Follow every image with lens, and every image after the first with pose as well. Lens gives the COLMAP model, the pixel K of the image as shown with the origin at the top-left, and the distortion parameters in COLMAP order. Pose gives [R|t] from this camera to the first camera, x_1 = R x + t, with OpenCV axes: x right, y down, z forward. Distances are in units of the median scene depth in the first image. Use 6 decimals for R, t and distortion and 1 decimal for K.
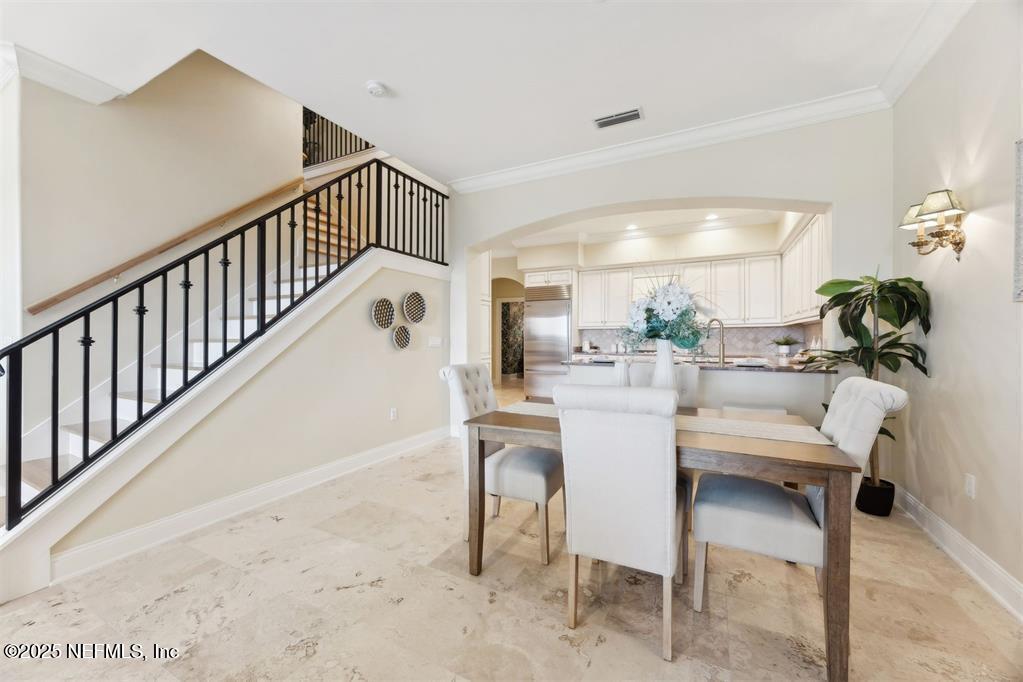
lens RADIAL K [[390.2, 0, 513.1], [0, 390.2, 338.3], [0, 0, 1]] dist [-0.001388, 0.000364]
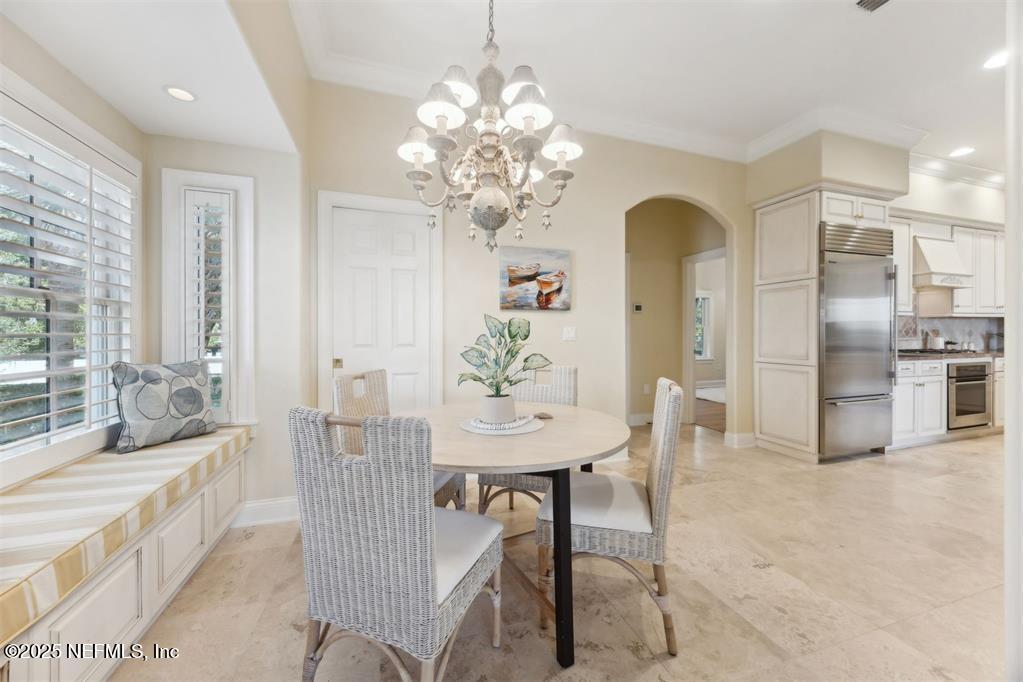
lens RADIAL K [[390.2, 0, 513.1], [0, 390.2, 338.3], [0, 0, 1]] dist [-0.001388, 0.000364]
pose [[0.697375, -0.009005, 0.716650, -0.606751], [0.006669, 0.999959, 0.006076, 0.003411], [-0.716675, 0.000542, 0.697407, 1.022669]]
